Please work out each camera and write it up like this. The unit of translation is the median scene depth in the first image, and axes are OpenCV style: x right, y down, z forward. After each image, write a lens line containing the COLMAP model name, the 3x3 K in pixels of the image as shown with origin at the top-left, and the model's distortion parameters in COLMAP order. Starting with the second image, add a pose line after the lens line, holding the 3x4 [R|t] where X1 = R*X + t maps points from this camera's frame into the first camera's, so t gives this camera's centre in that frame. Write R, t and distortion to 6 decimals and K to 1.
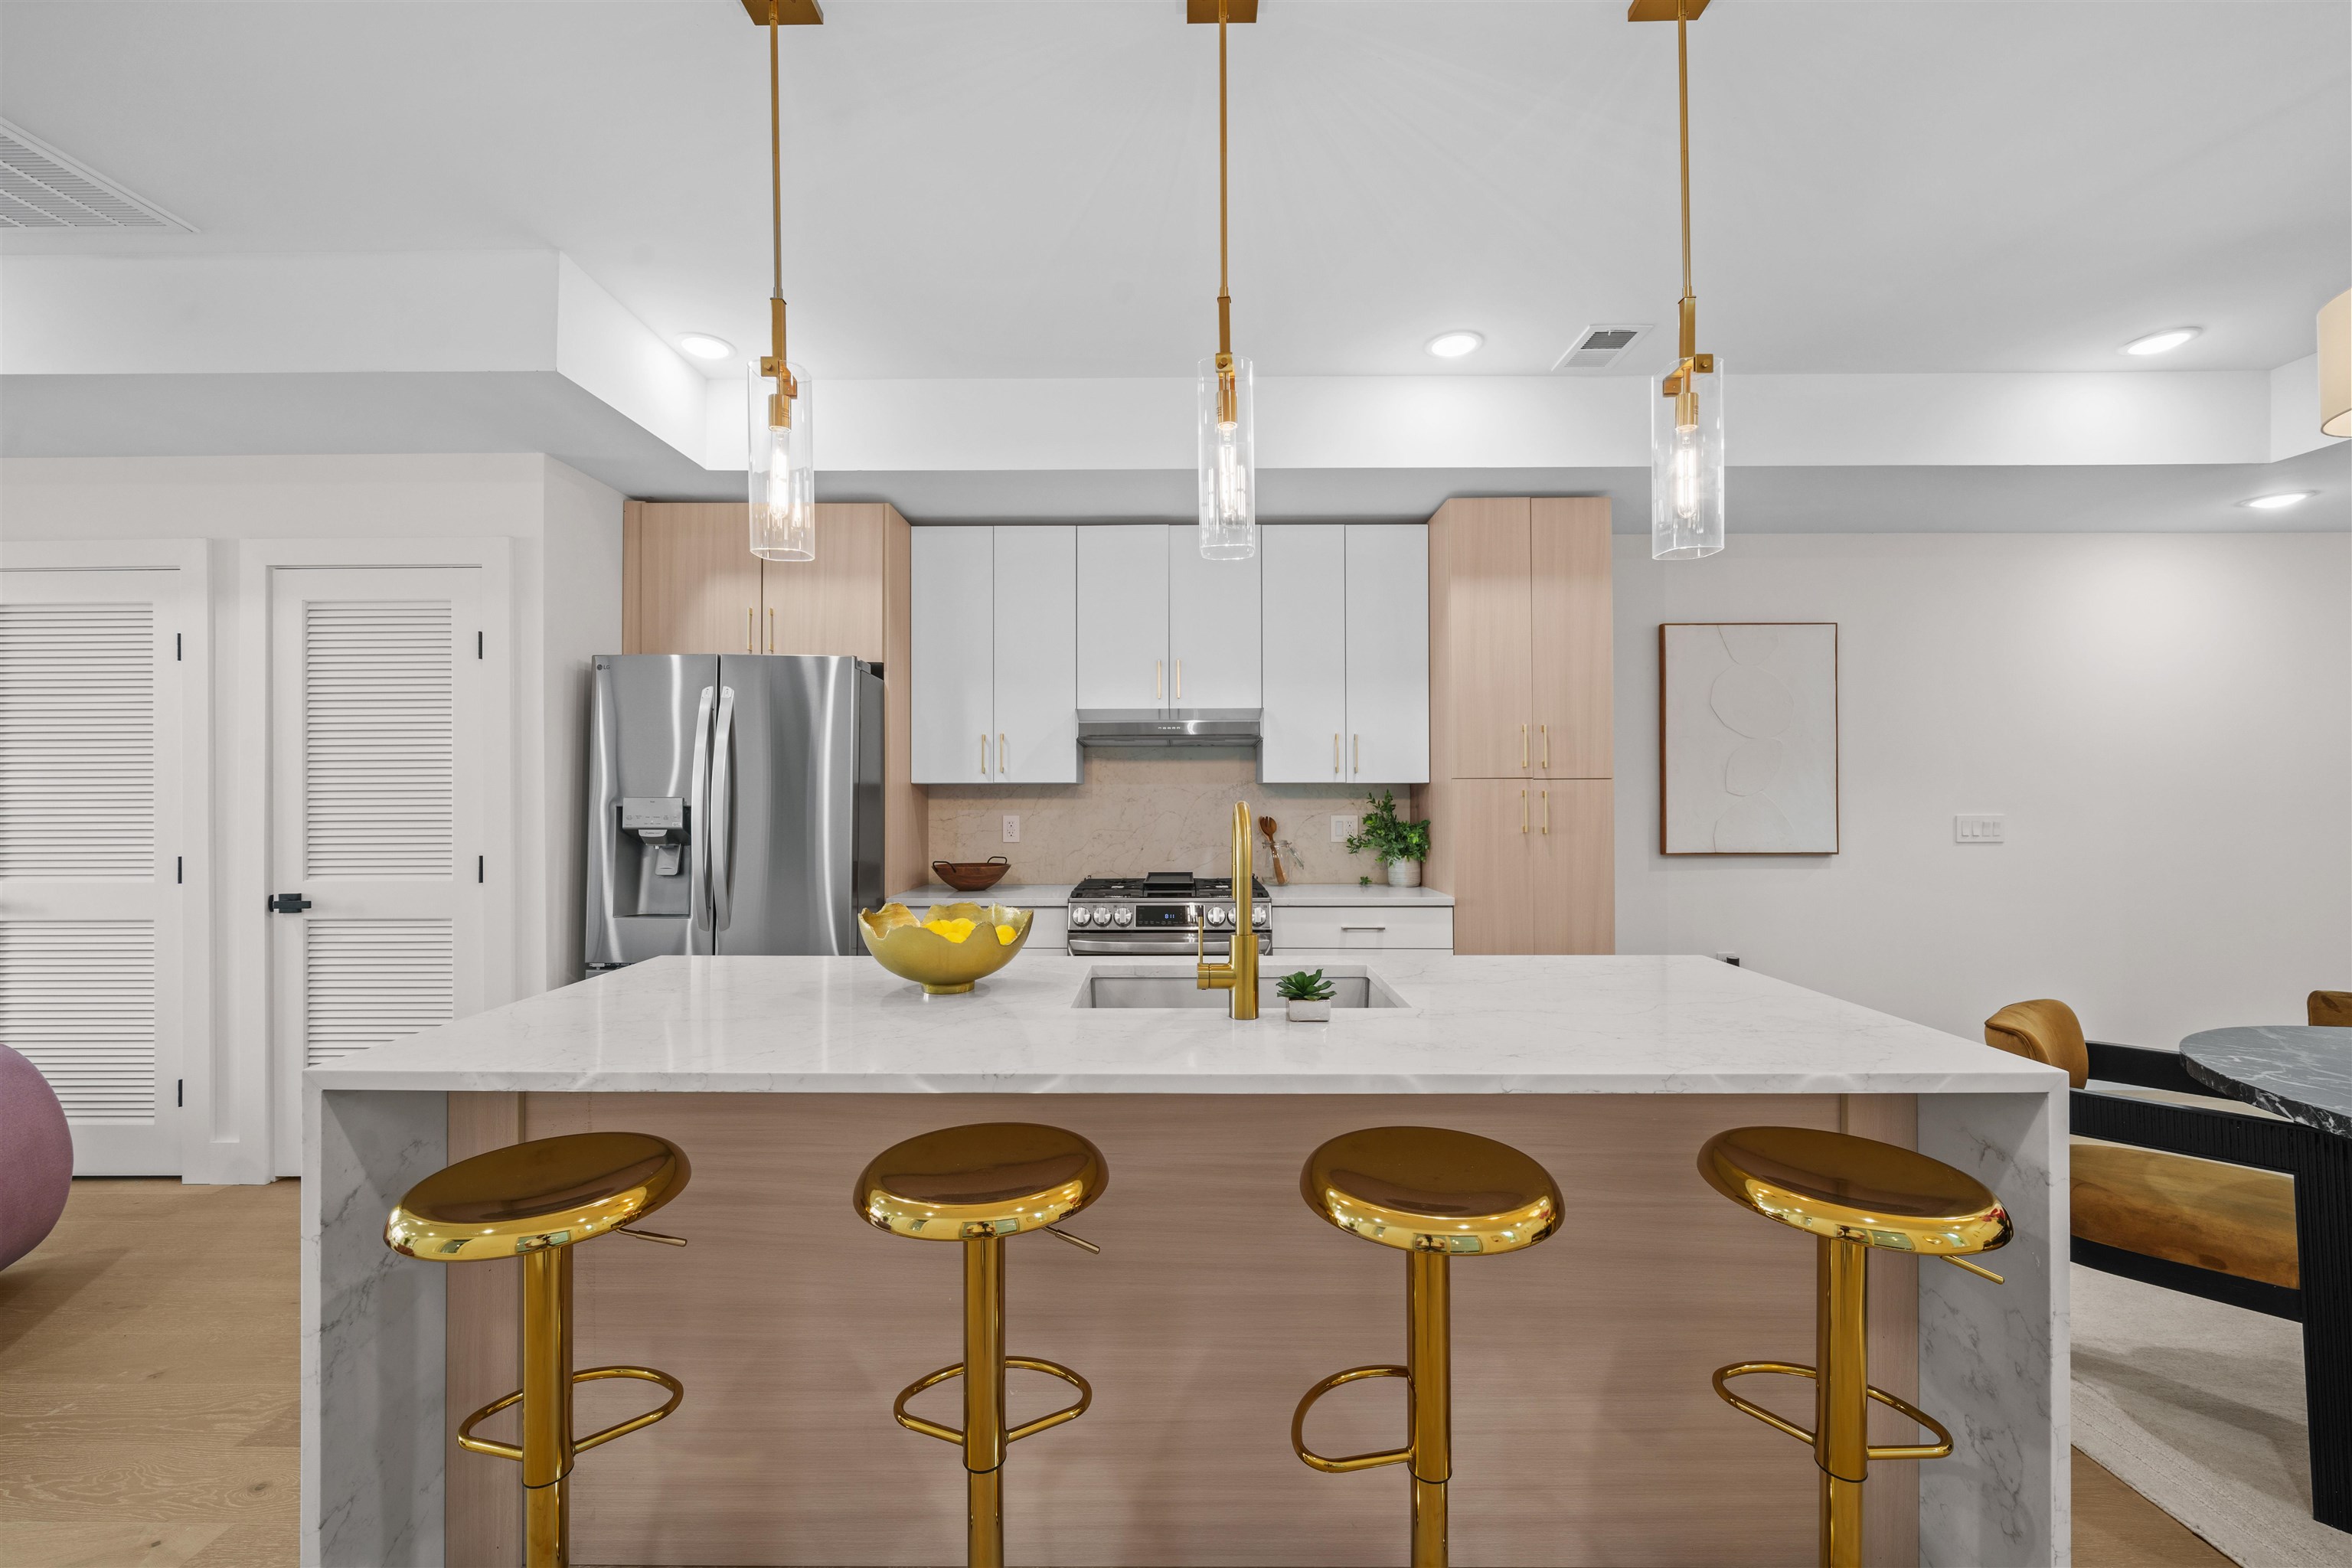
lens RADIAL K [[947.3, 0, 1186.3], [0, 947.3, 785.1], [0, 0, 1]] dist [-0.000908, 0.000000]
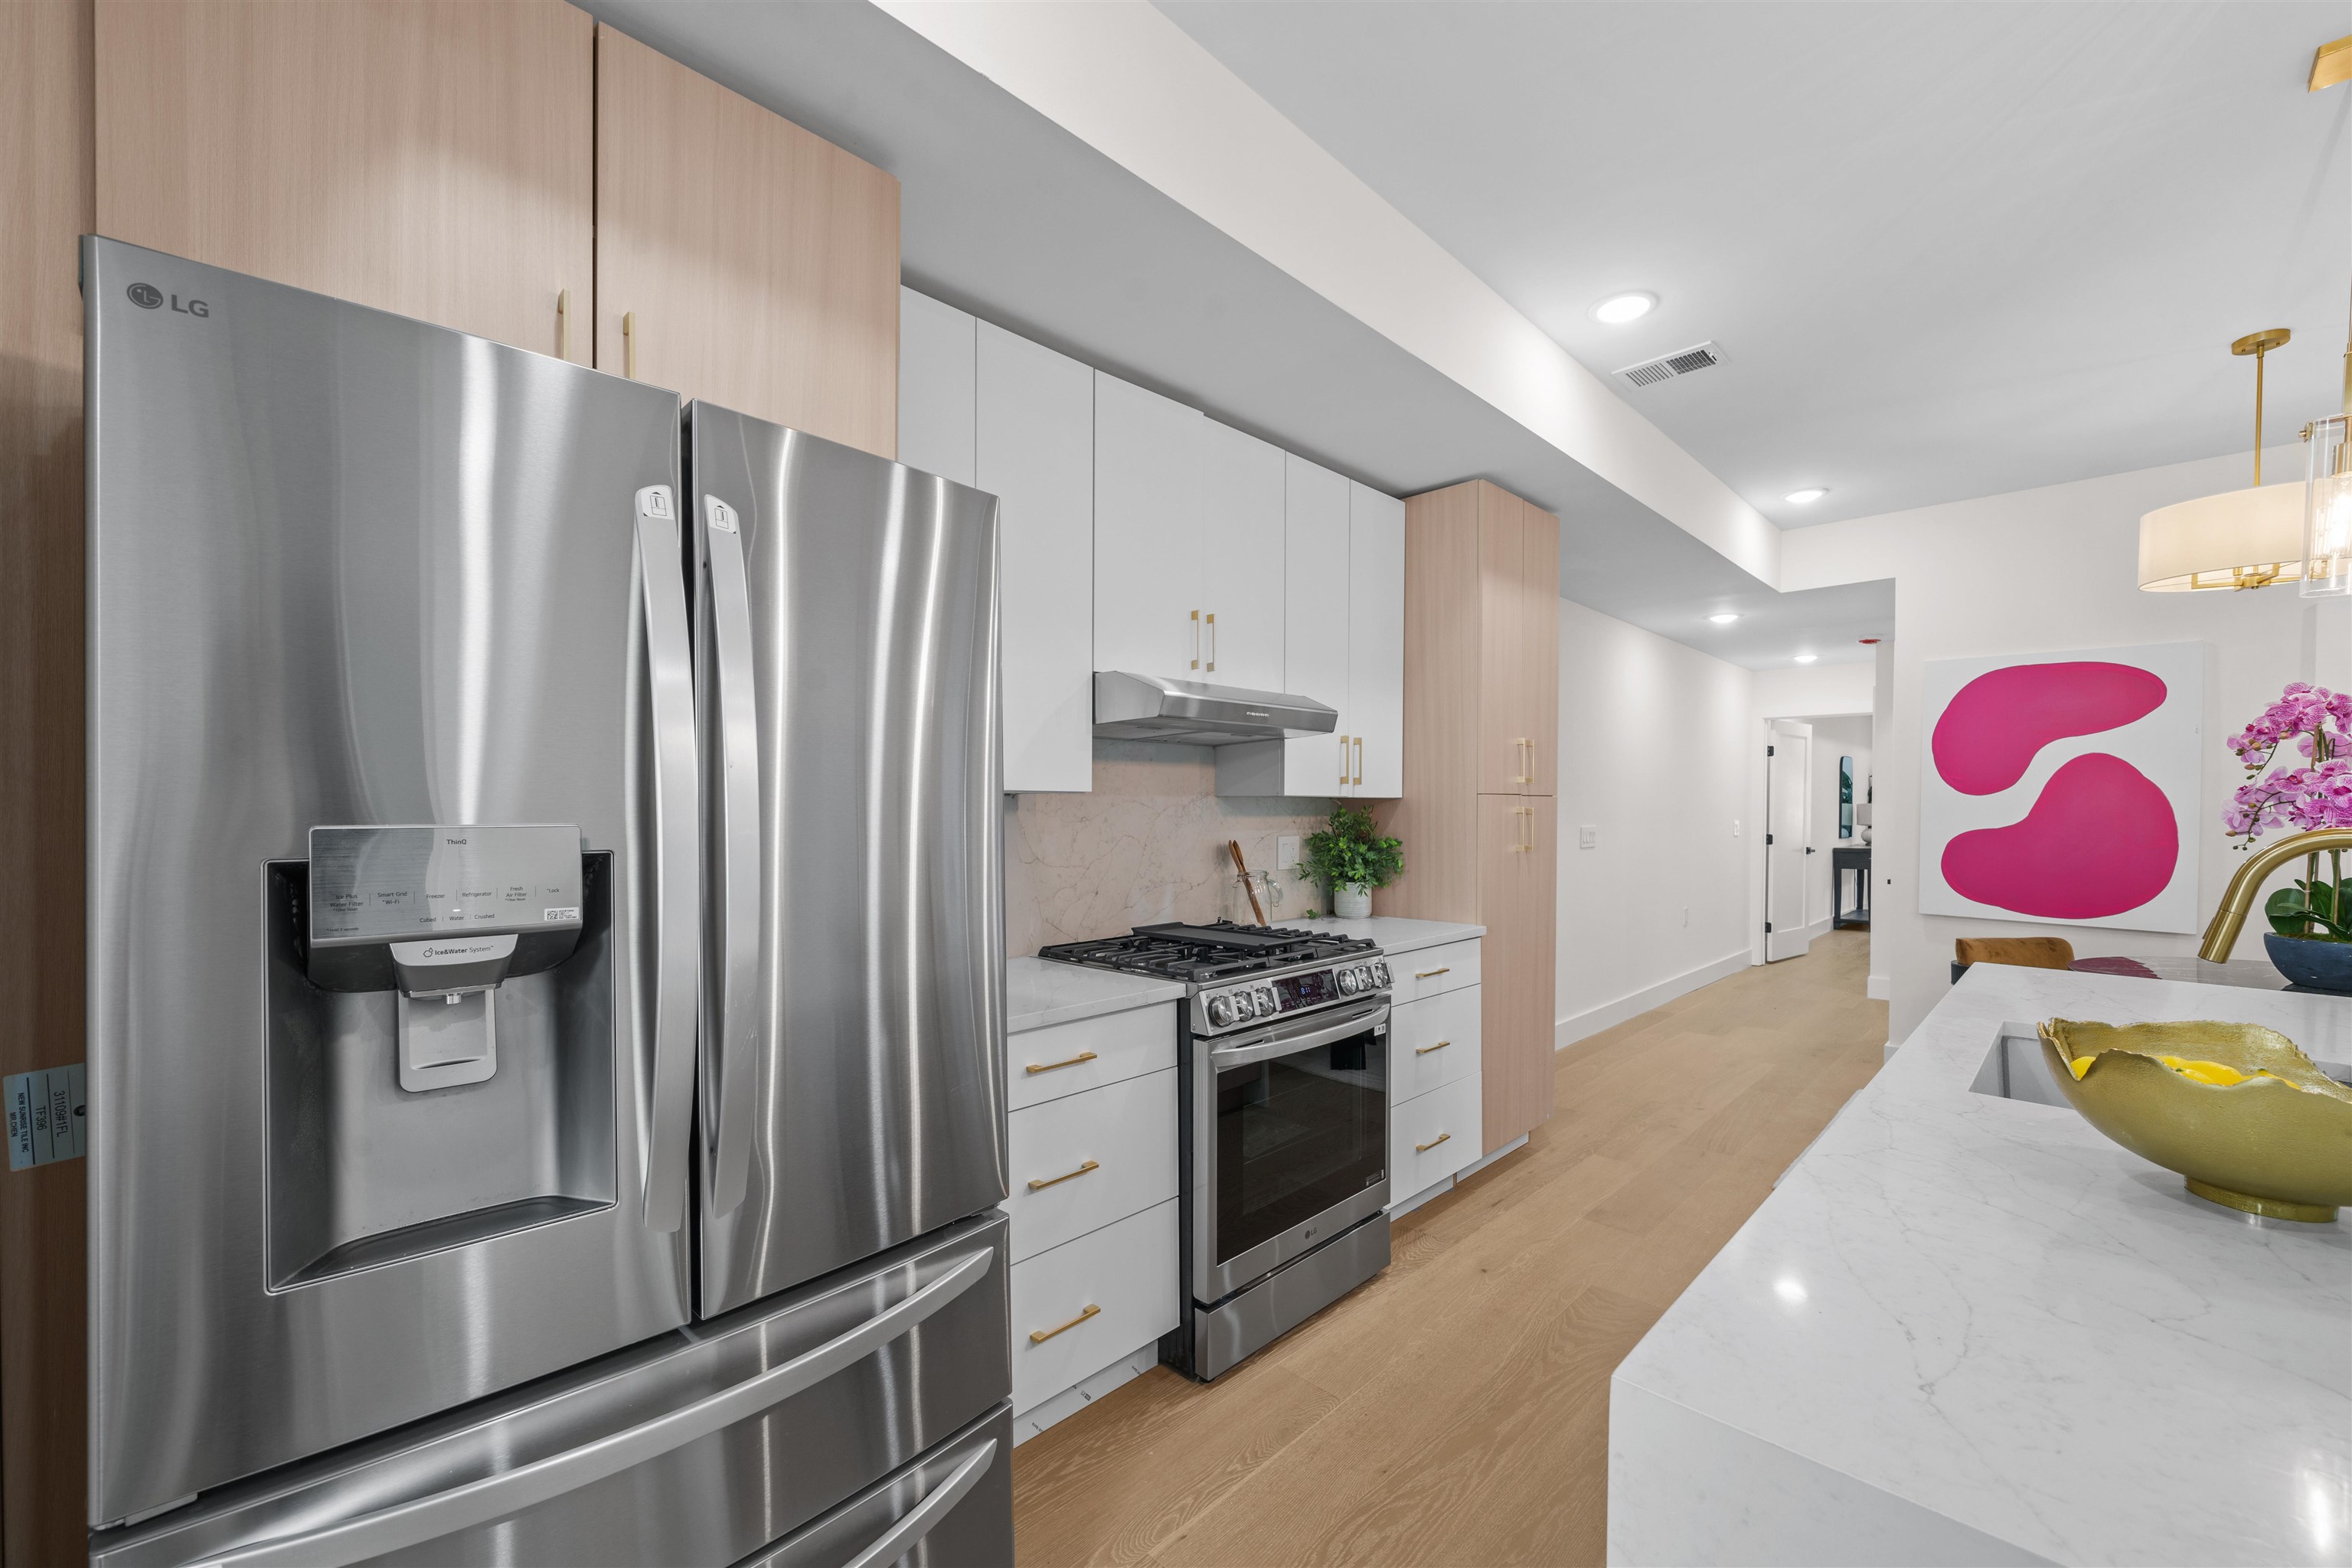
lens RADIAL K [[947.3, 0, 1178.2], [0, 947.3, 800.9], [0, 0, 1]] dist [-0.000908, 0.000000]
pose [[0.692576, 0.005518, 0.721324, -0.559286], [-0.005237, 0.999983, -0.002621, 0.004925], [-0.721326, -0.001963, 0.692593, 0.585895]]
